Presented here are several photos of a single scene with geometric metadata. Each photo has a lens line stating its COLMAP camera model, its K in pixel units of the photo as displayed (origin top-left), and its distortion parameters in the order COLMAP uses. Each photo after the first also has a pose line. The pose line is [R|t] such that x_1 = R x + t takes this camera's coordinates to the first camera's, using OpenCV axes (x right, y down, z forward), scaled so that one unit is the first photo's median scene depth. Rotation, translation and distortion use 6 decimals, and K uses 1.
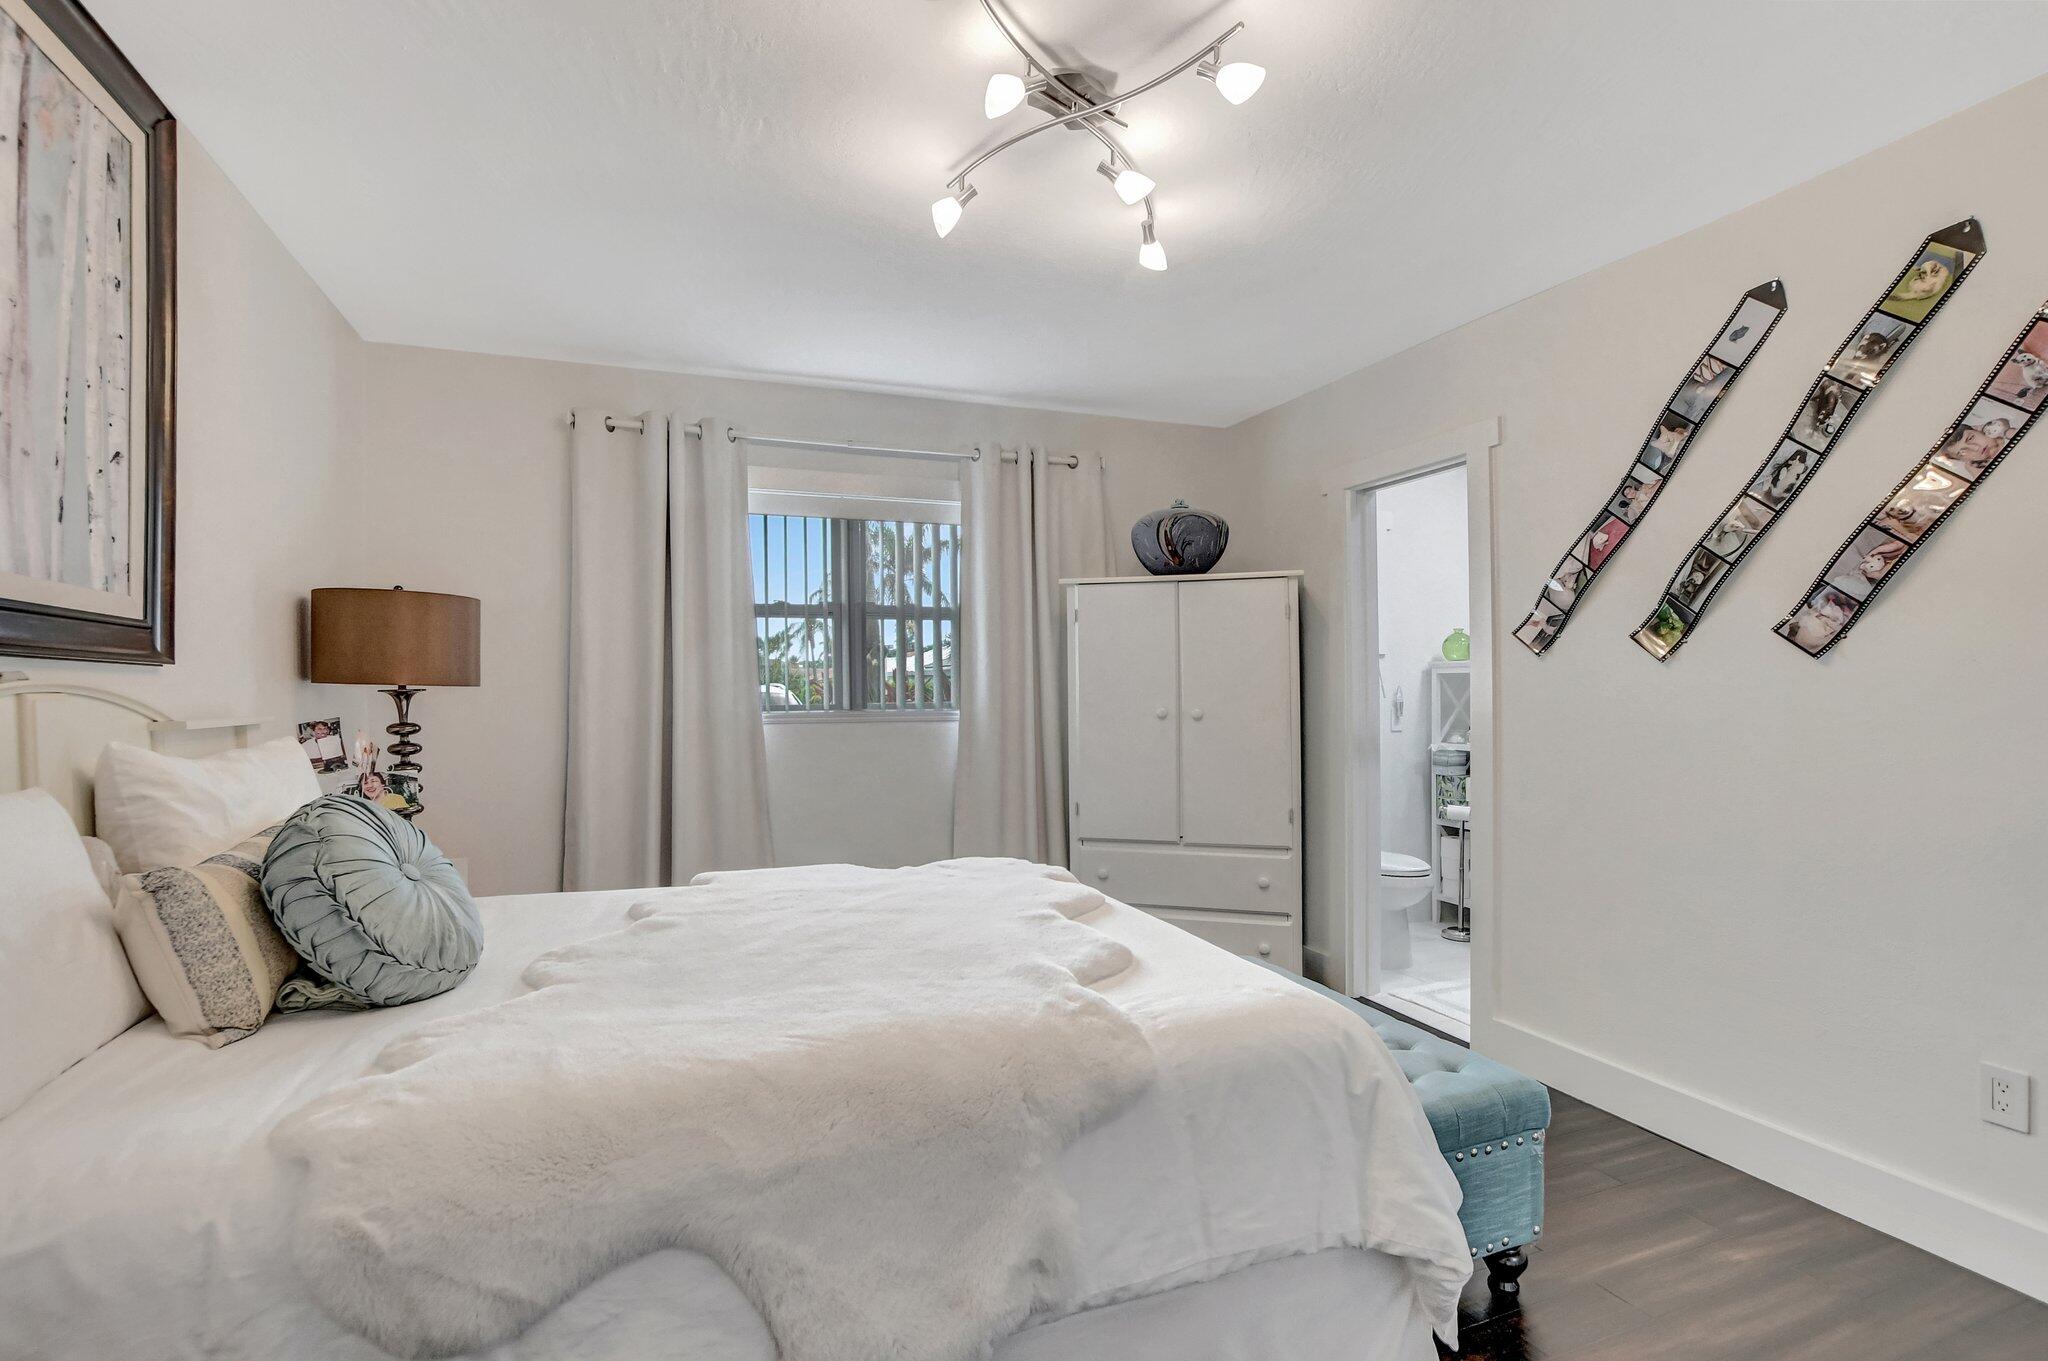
lens RADIAL K [[916.8, 0, 1010.2], [0, 916.8, 693.2], [0, 0, 1]] dist [-0.030188, 0.001761]
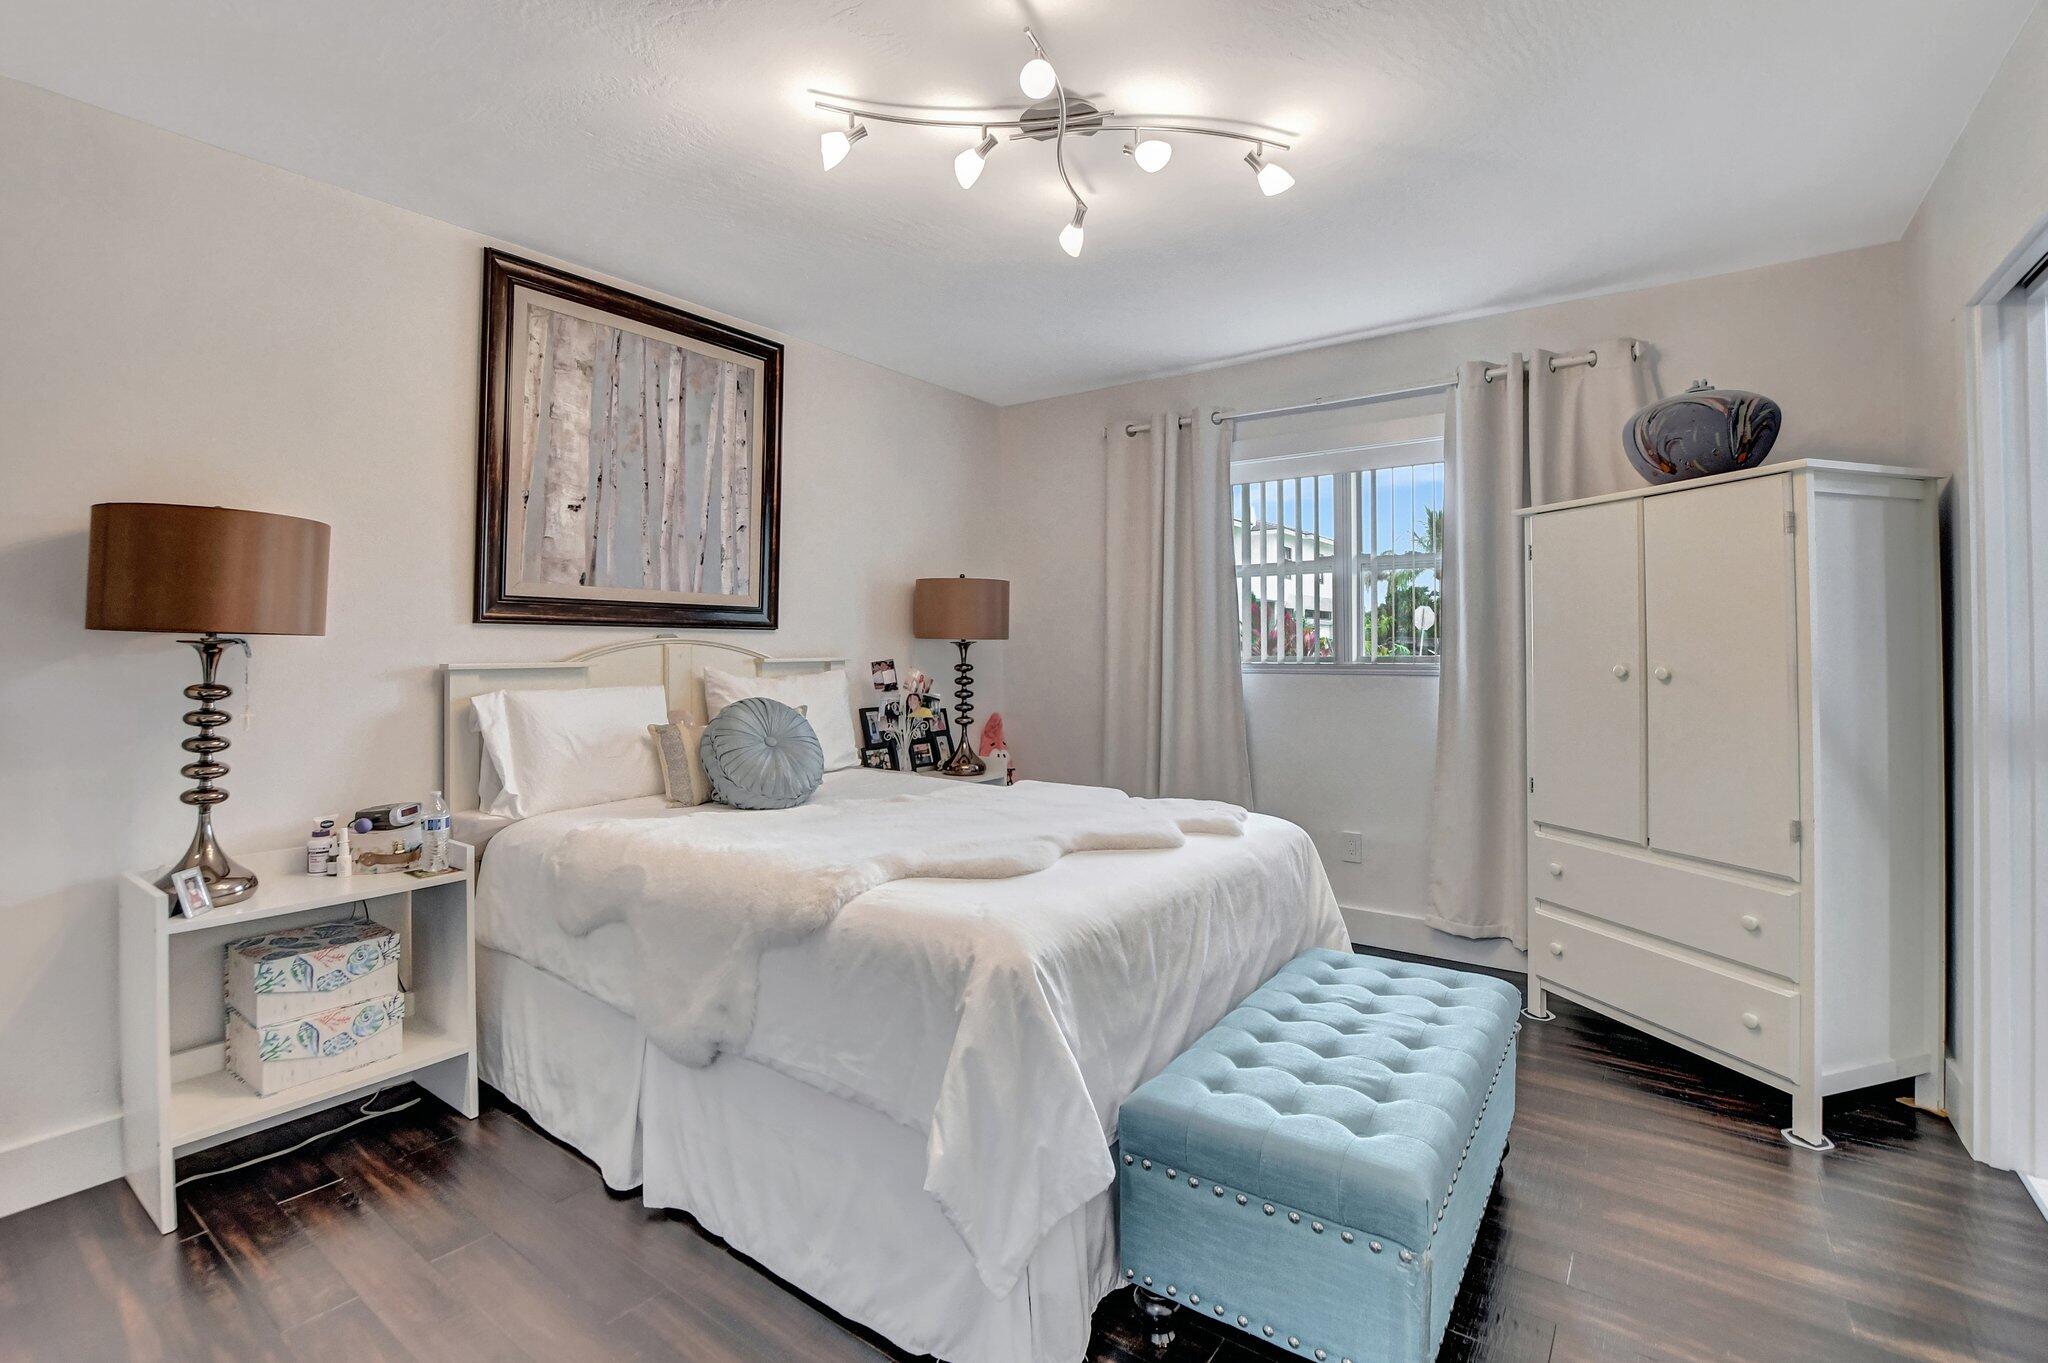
lens RADIAL K [[916.8, 0, 1043.4], [0, 916.8, 636.6], [0, 0, 1]] dist [-0.030188, 0.001761]
pose [[0.566257, -0.006190, -0.824205, 0.687053], [-0.002333, 0.999956, -0.009112, 0.000439], [0.824225, 0.007083, 0.566218, 0.236765]]
